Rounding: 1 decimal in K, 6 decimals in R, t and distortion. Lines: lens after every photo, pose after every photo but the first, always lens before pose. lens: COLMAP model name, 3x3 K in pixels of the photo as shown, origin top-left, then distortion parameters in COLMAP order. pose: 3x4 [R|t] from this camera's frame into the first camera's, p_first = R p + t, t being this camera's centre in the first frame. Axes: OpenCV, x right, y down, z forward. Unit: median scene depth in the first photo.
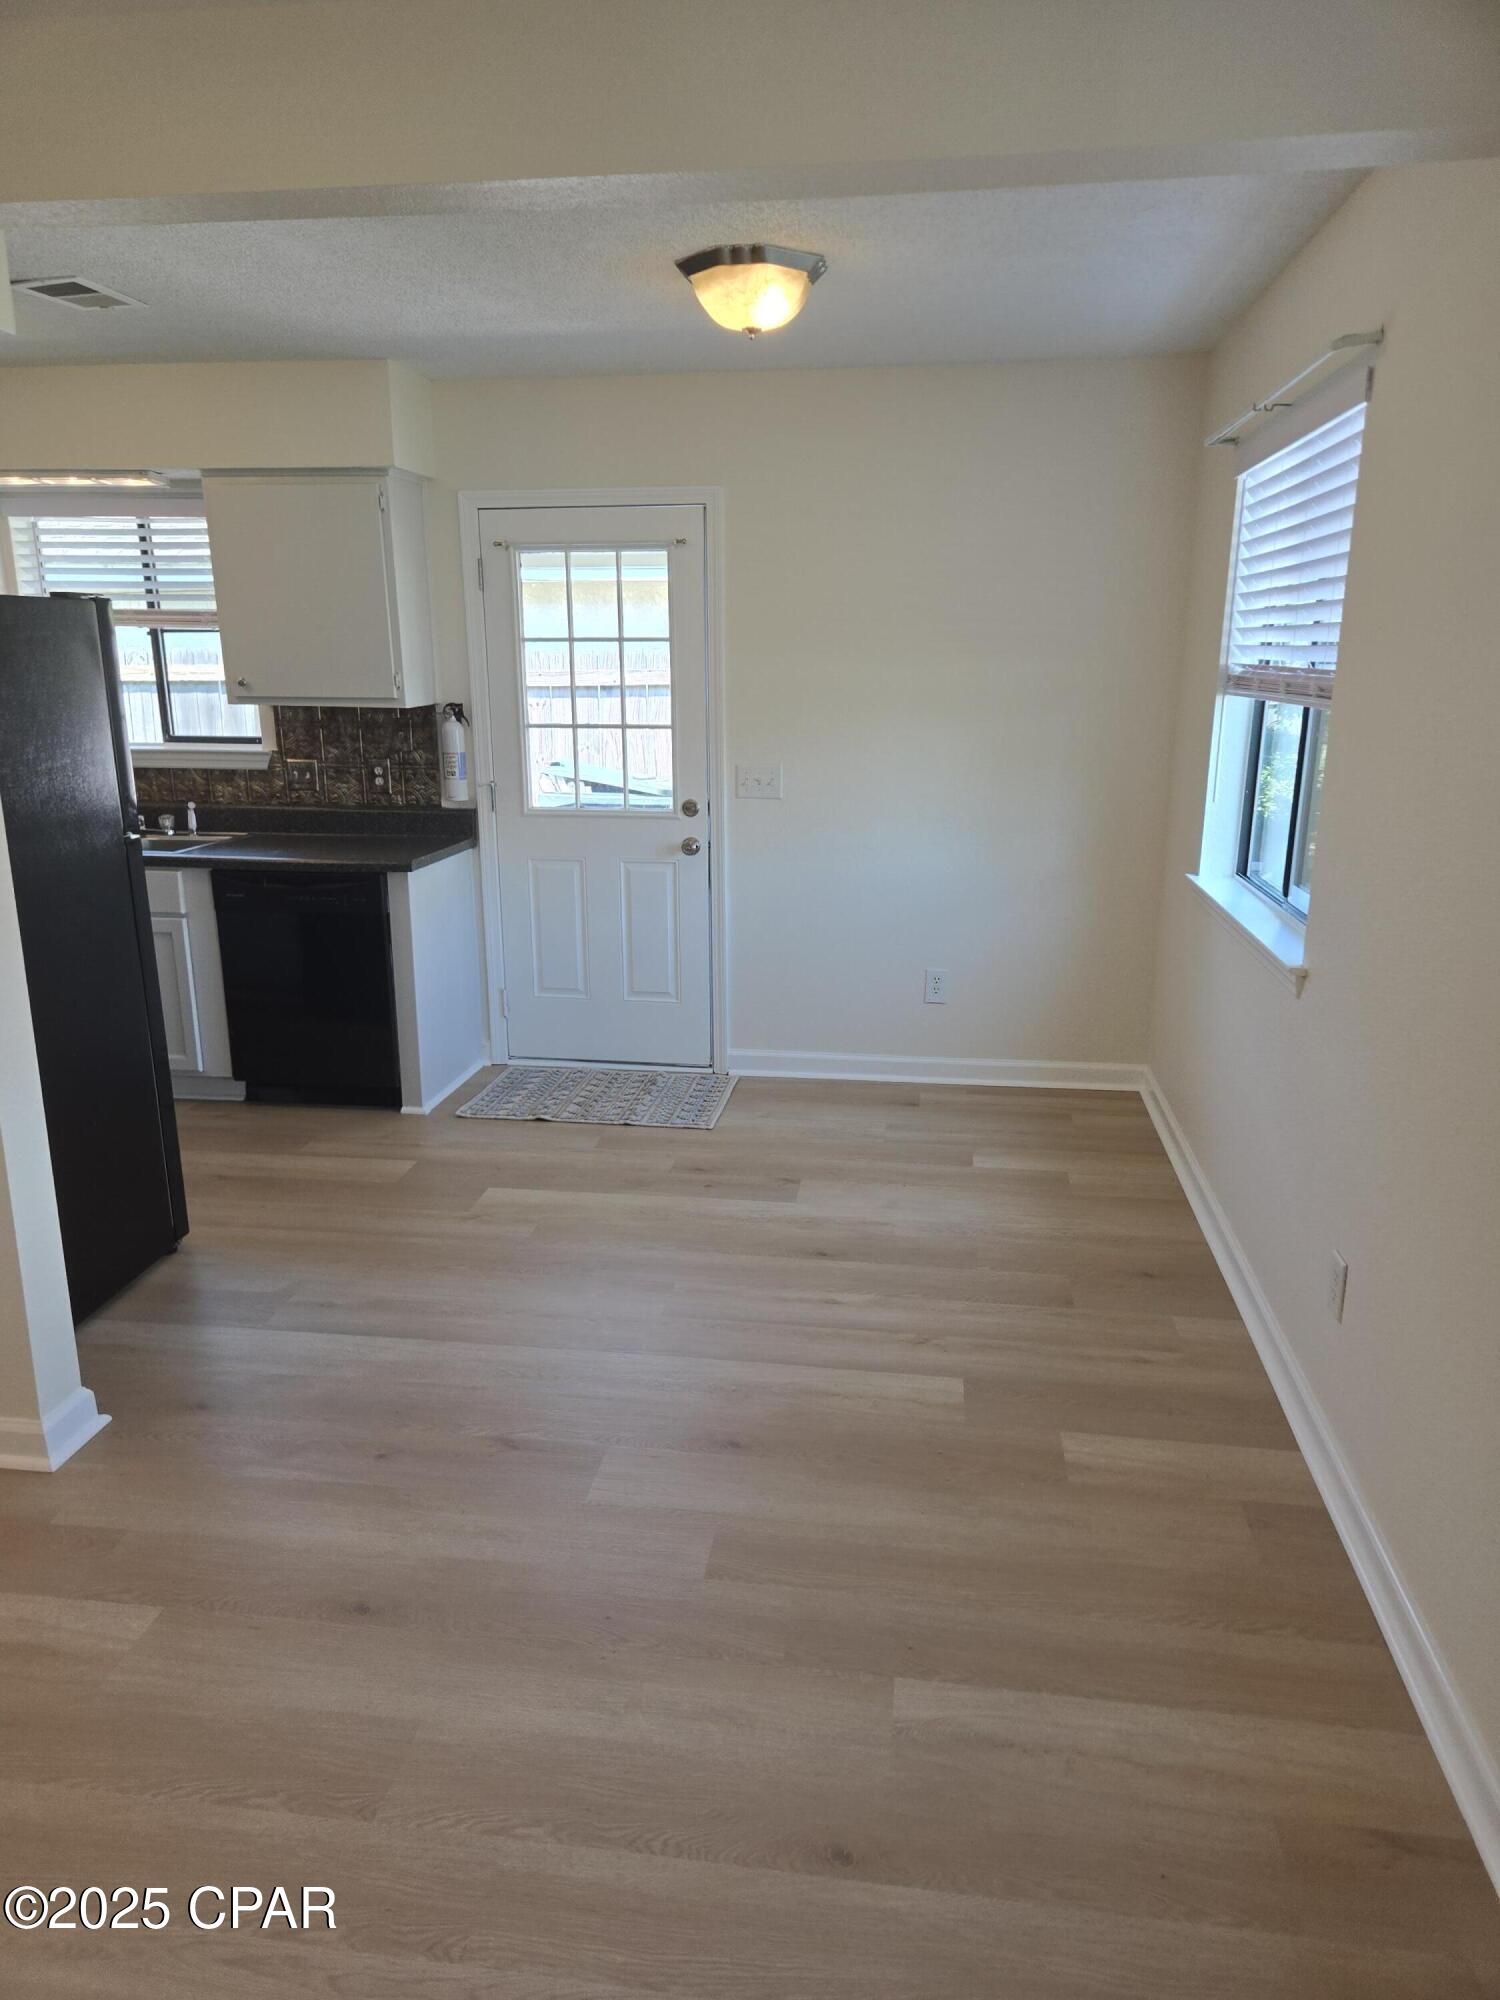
lens RADIAL K [[1339.3, 0, 743.4], [0, 1339.3, 1002.1], [0, 0, 1]] dist [0.060253, -0.049363]
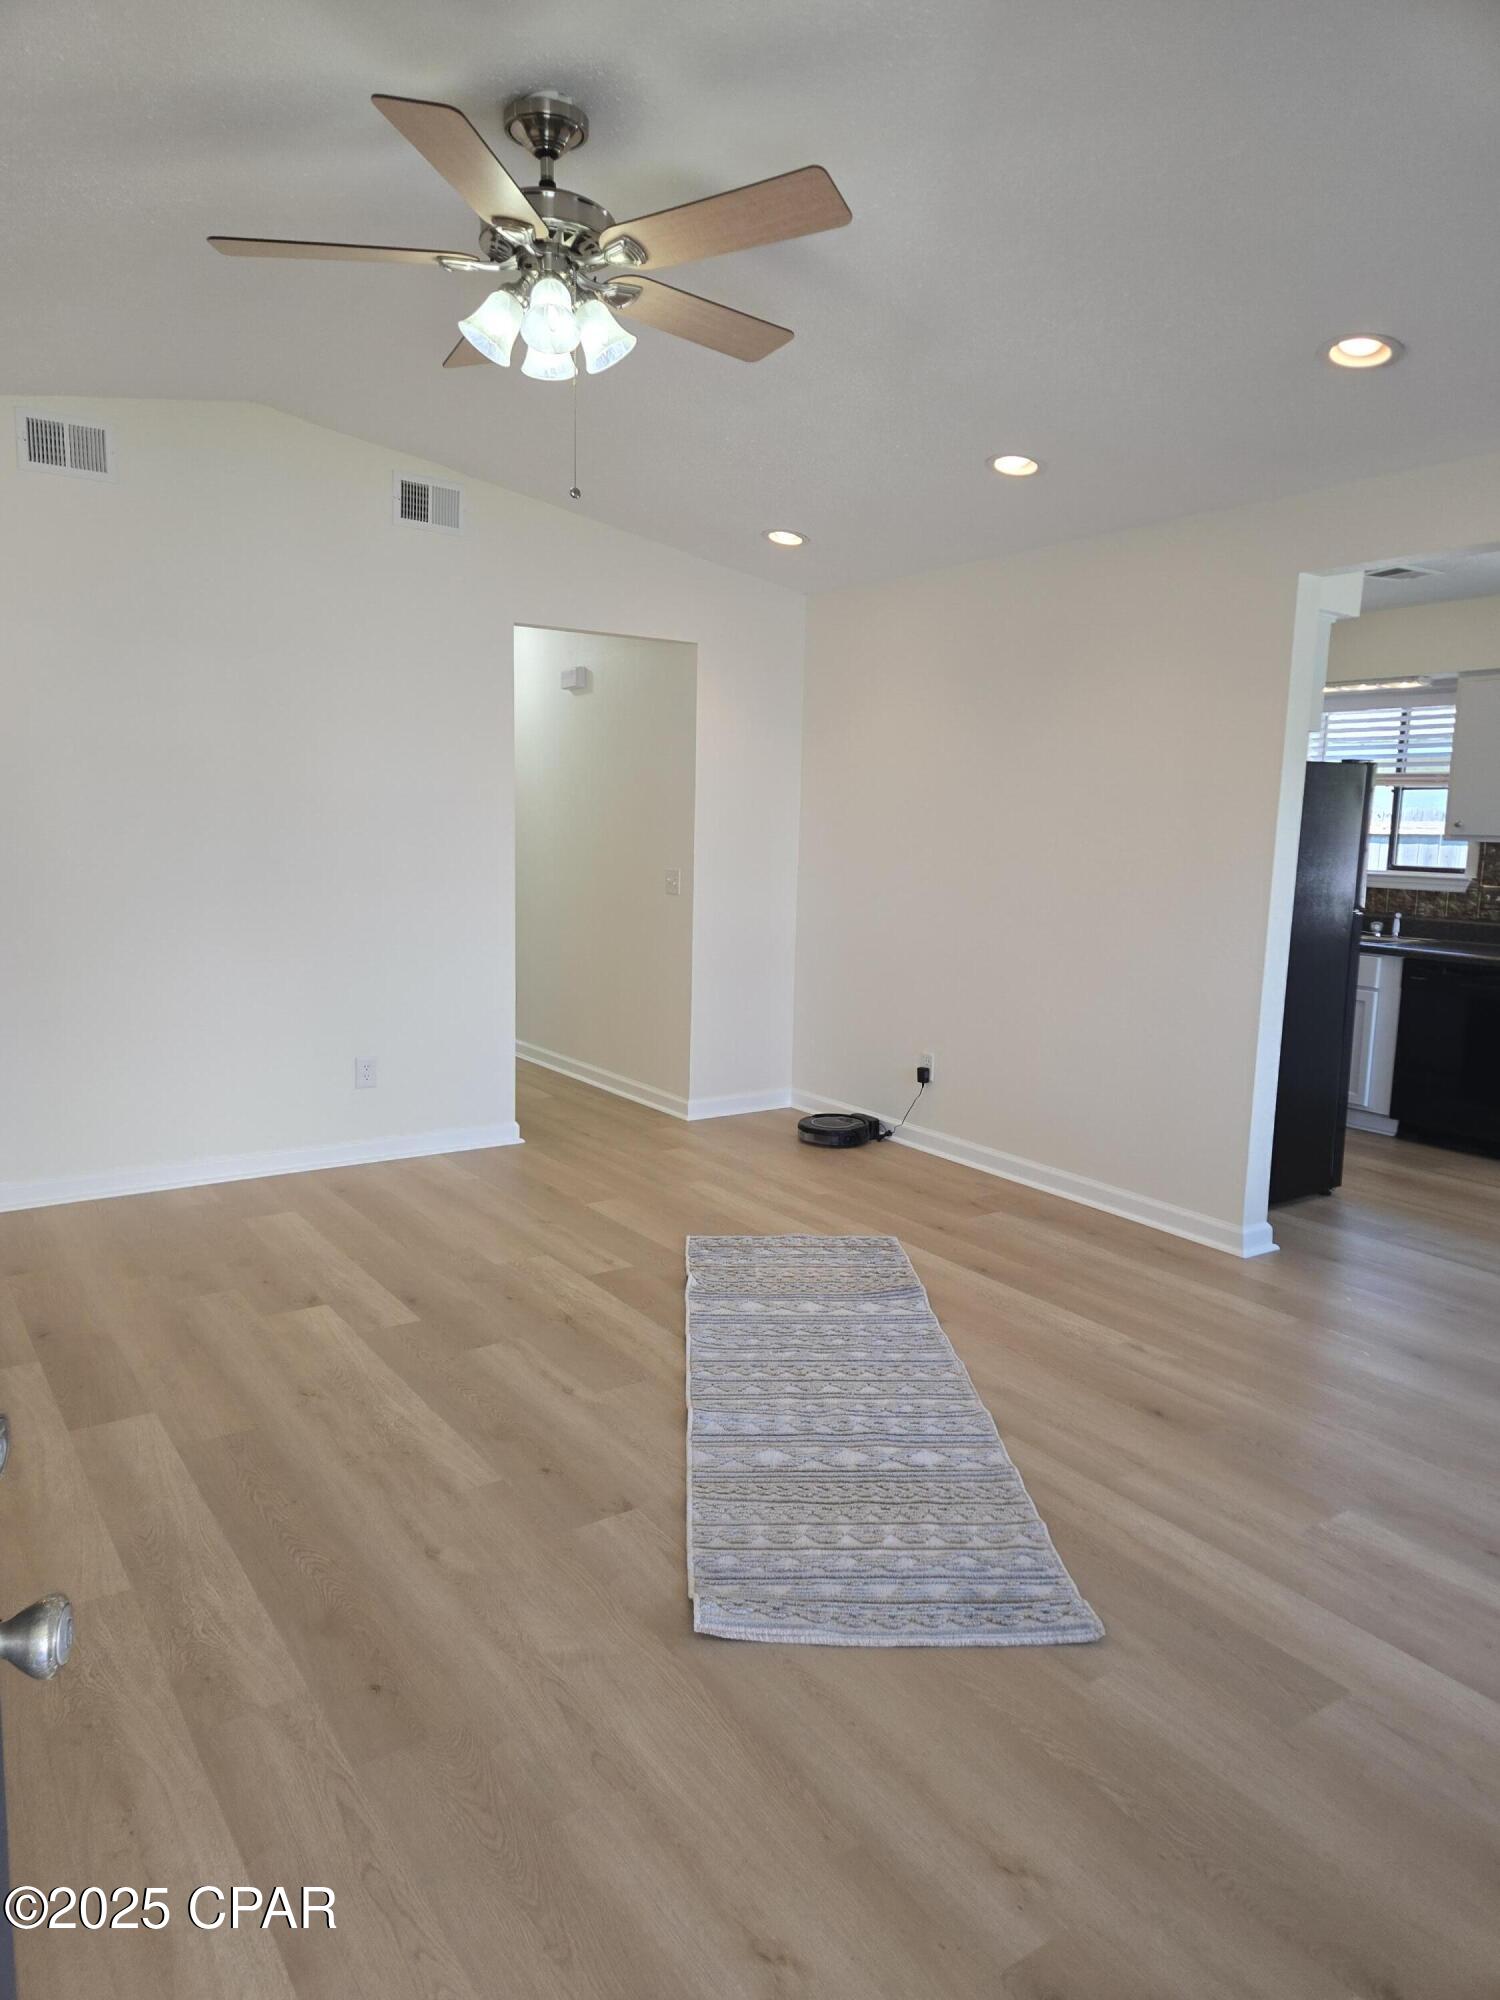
lens RADIAL K [[1331.2, 0, 751.1], [0, 1331.2, 1007.0], [0, 0, 1]] dist [0.071924, -0.051628]
pose [[0.673149, 0.125048, -0.728858, 0.160932], [-0.209642, 0.977434, -0.025924, 0.124293], [0.709169, 0.170250, 0.684174, -0.389709]]
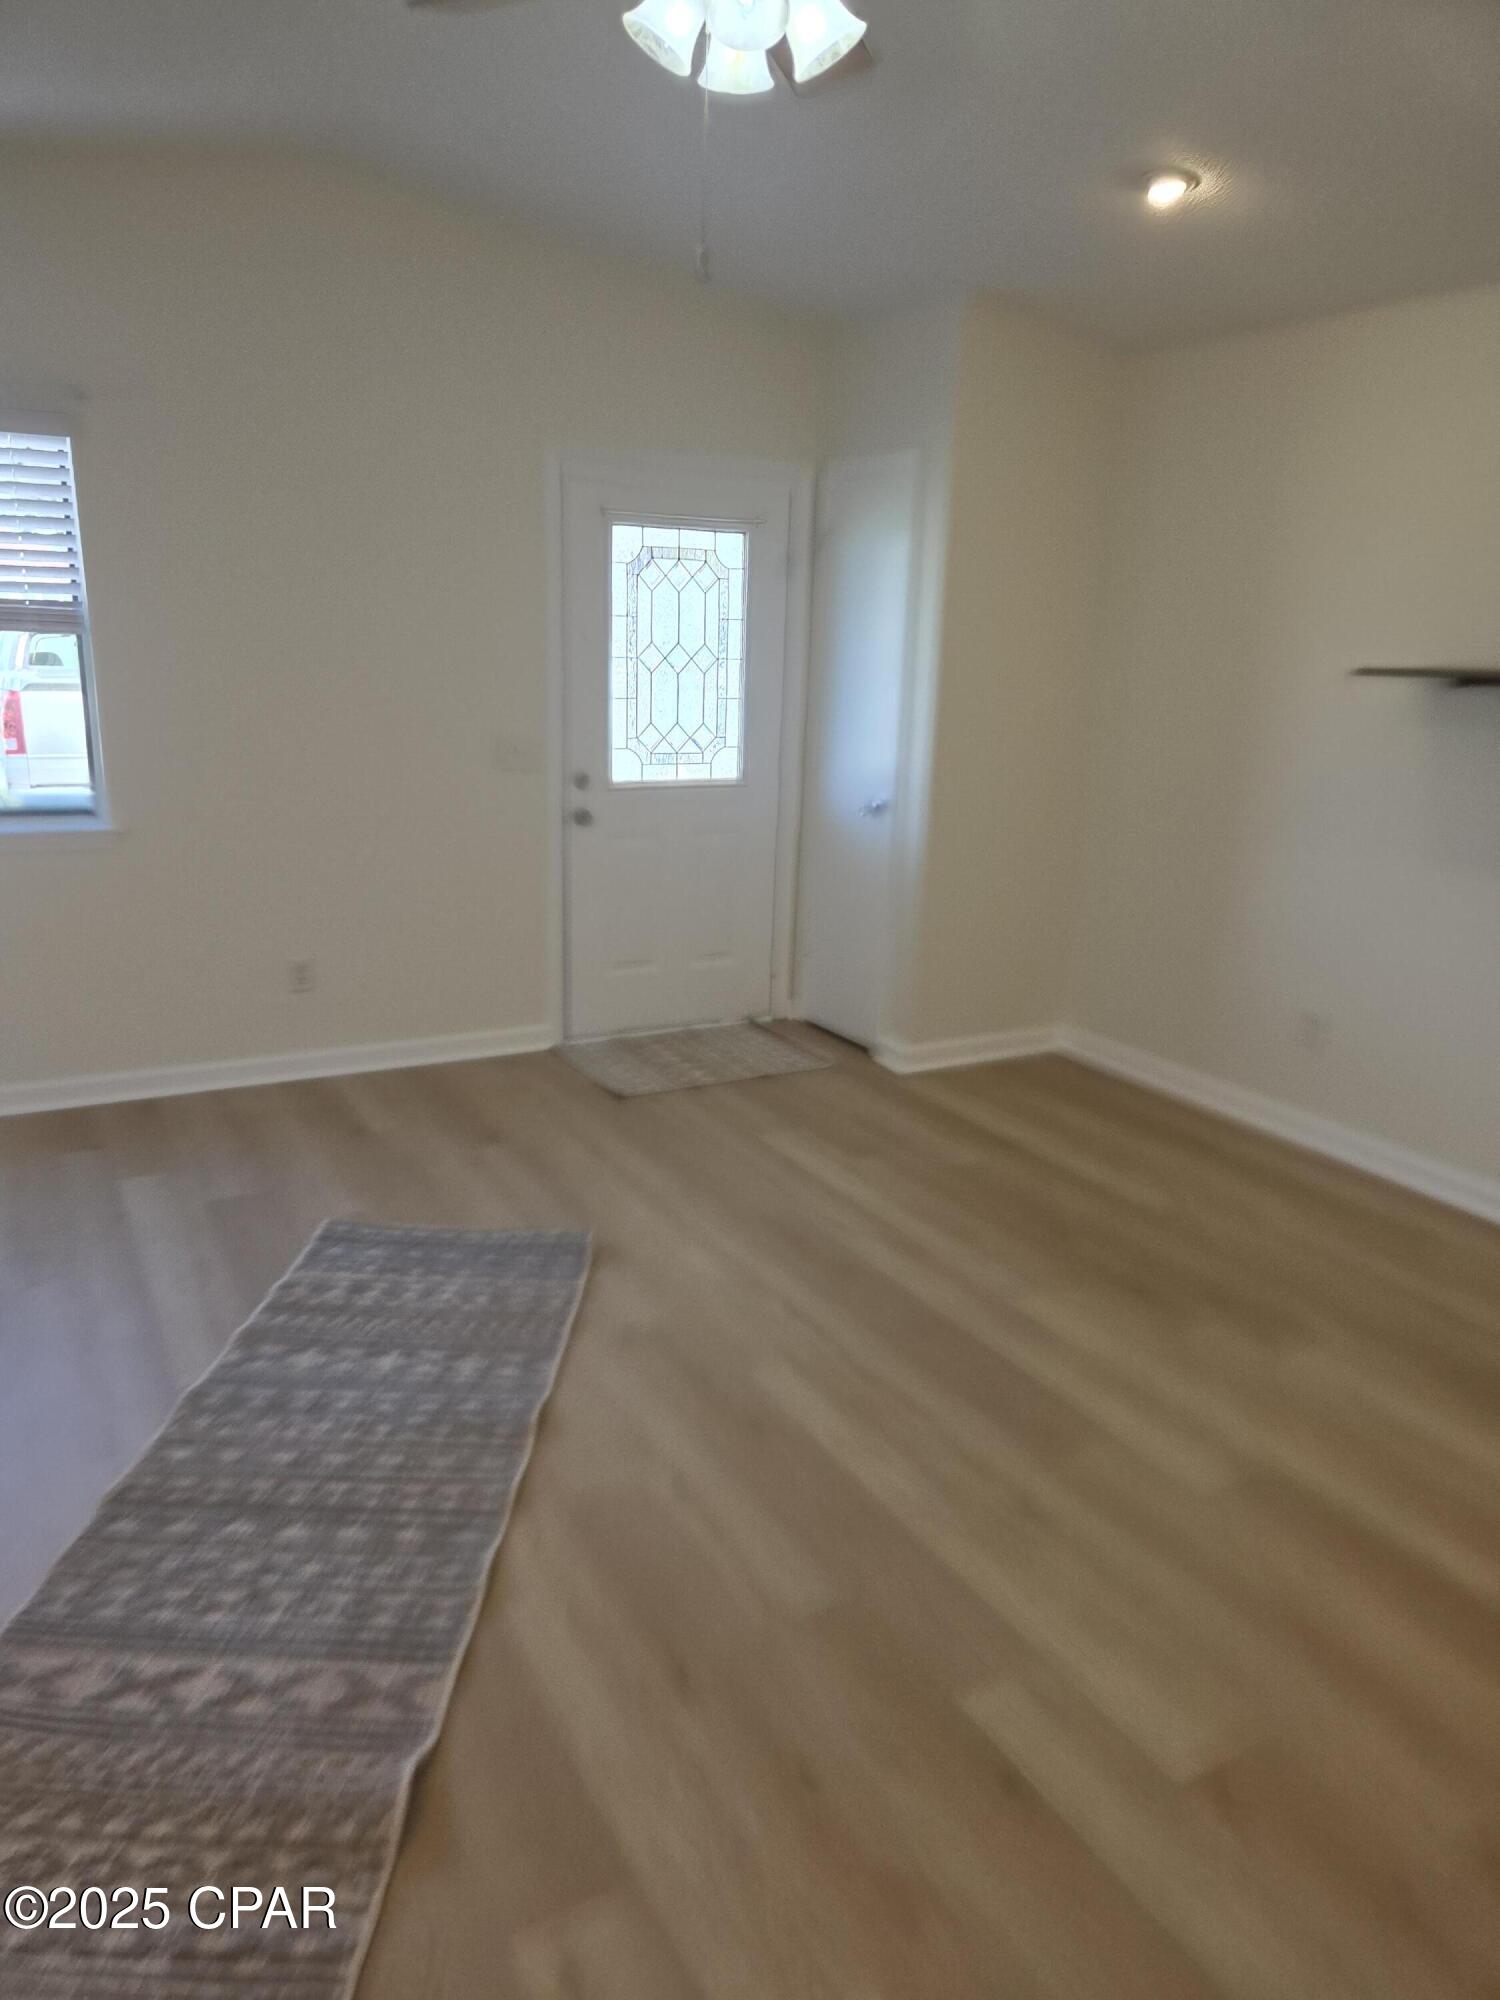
lens RADIAL K [[1371.9, 0, 698.9], [0, 1371.9, 997.3], [0, 0, 1]] dist [0.091822, 0.000933]
pose [[-0.576036, -0.222833, 0.786465, -0.840930], [0.181200, 0.903381, 0.388677, -0.071049], [-0.797088, 0.366399, -0.480002, 0.285085]]
